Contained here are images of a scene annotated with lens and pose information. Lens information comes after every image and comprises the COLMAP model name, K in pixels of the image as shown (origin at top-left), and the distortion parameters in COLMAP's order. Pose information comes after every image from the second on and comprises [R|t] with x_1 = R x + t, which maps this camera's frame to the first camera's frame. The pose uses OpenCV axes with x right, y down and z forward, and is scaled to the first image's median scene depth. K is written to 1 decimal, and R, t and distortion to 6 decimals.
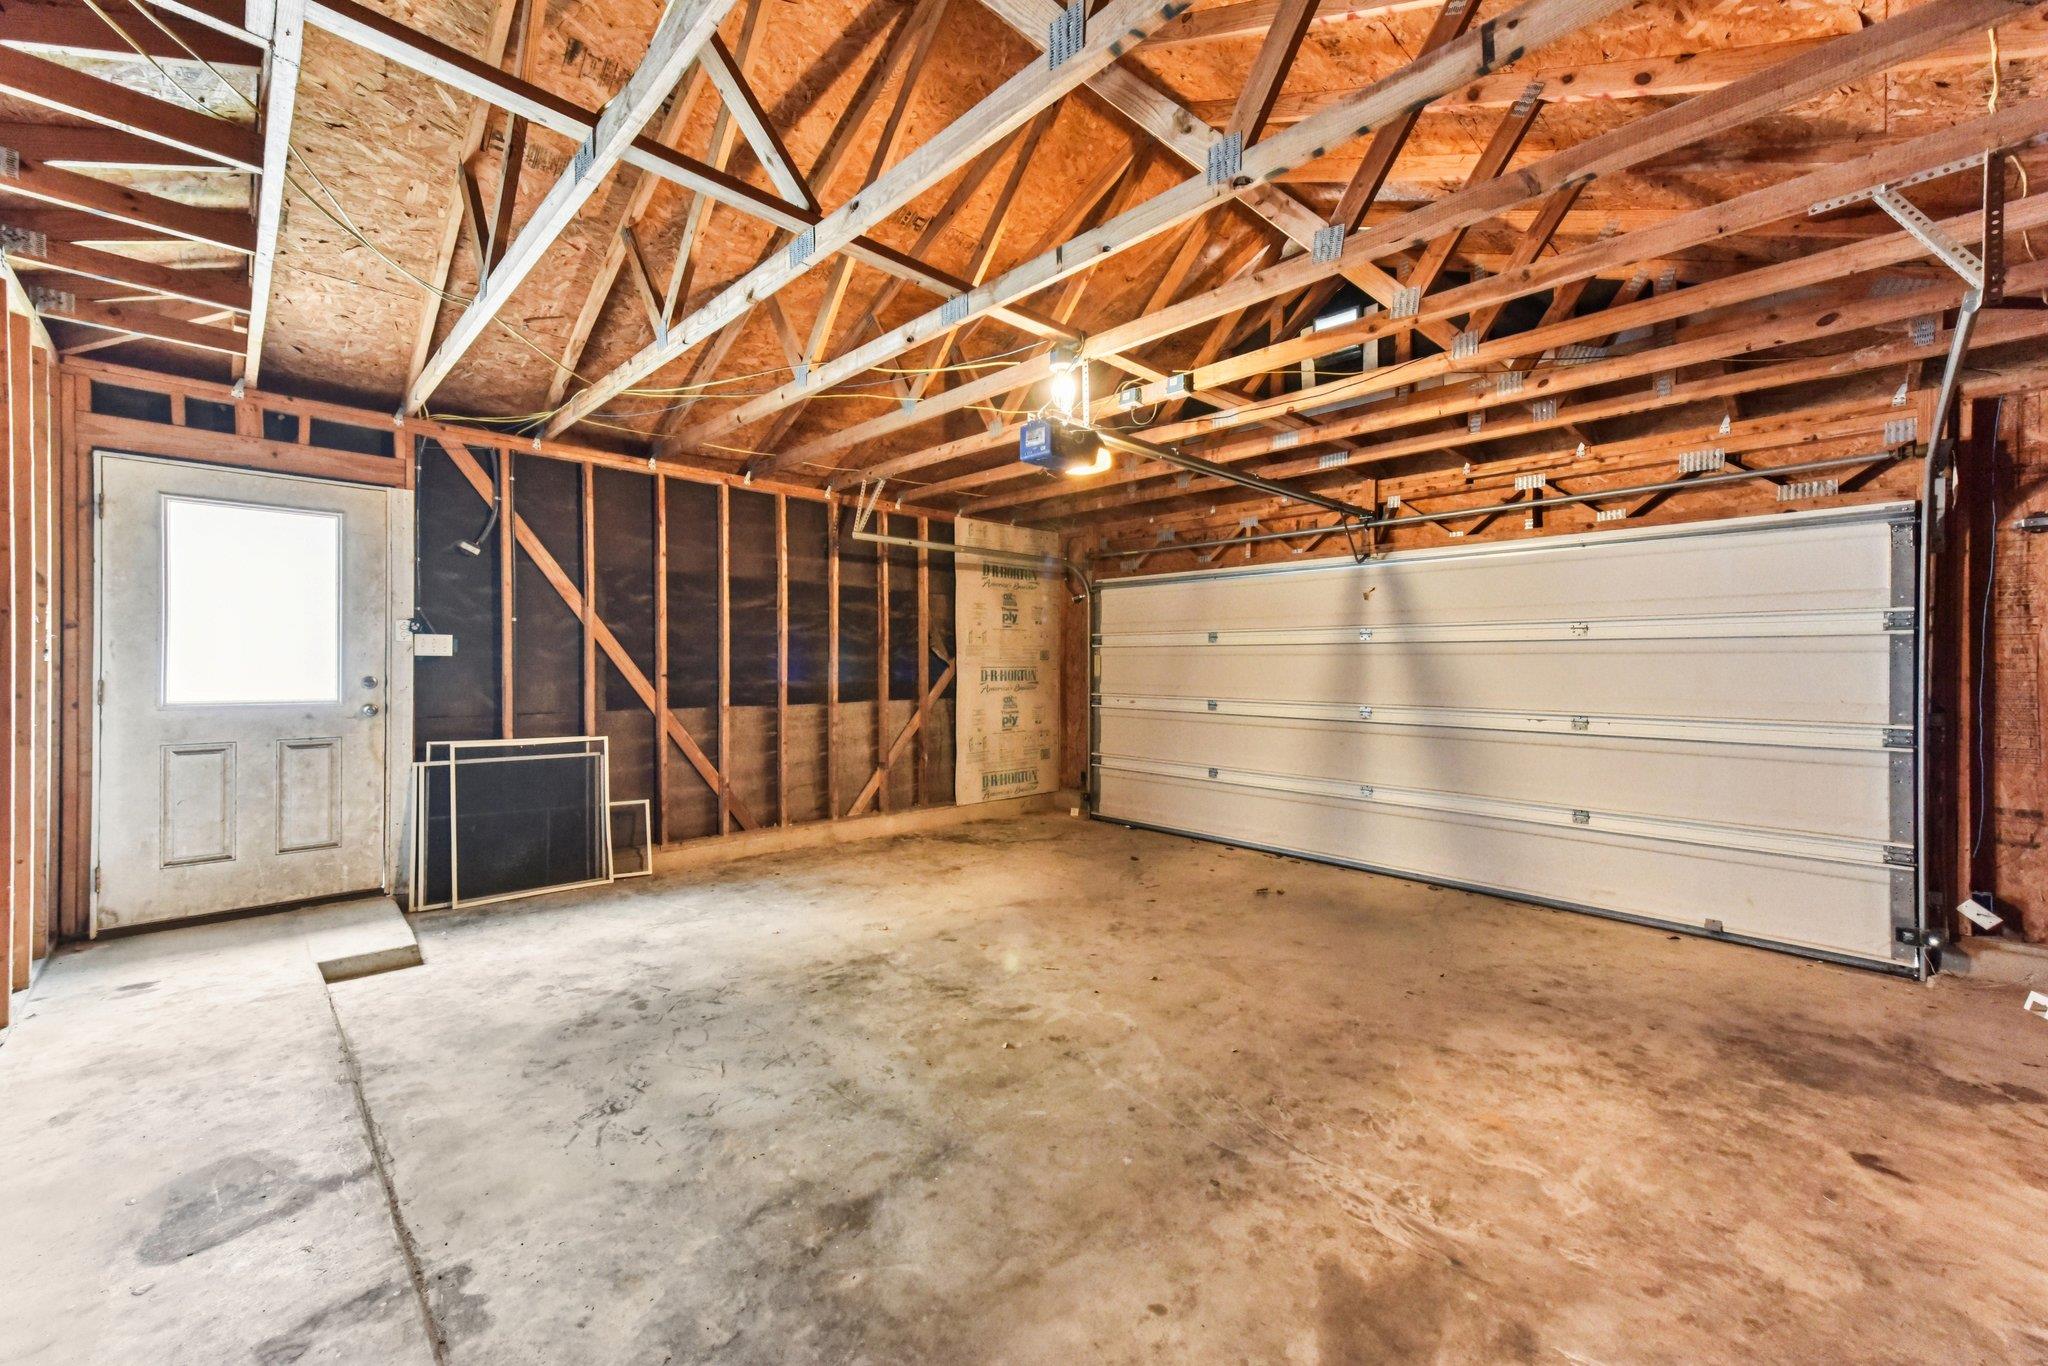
lens RADIAL K [[800.5, 0, 1051.9], [0, 800.5, 655.3], [0, 0, 1]] dist [0.034238, -0.000695]
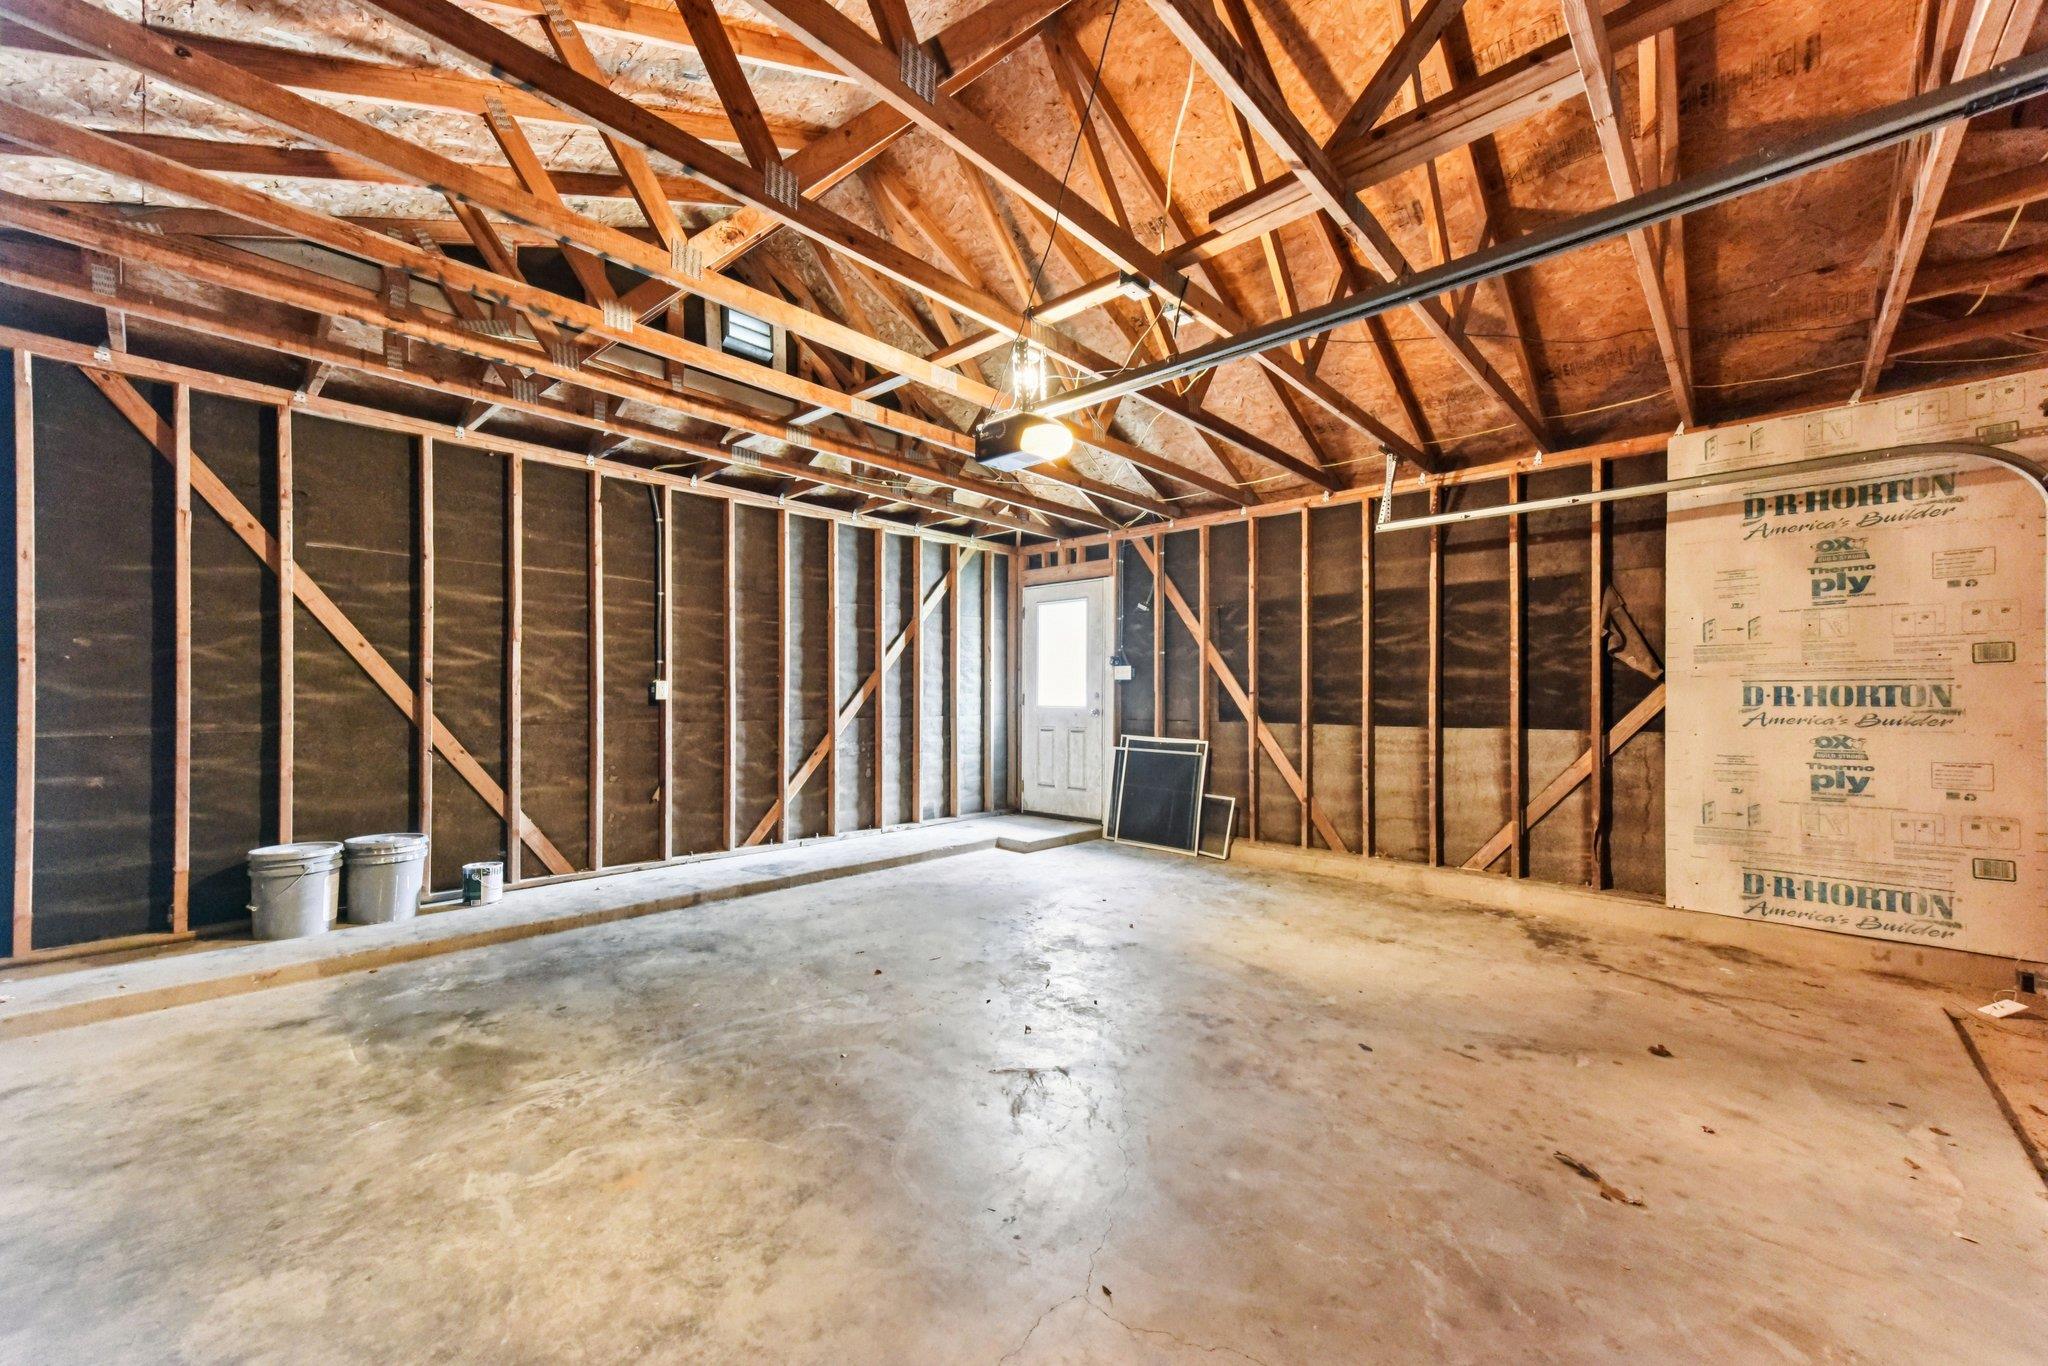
lens RADIAL K [[800.5, 0, 1026.1], [0, 800.5, 702.3], [0, 0, 1]] dist [0.034238, -0.000695]
pose [[0.041316, -0.001096, -0.999146, 0.853105], [0.006093, 0.999981, -0.000845, 0.049447], [0.999128, -0.006053, 0.041322, 0.839878]]
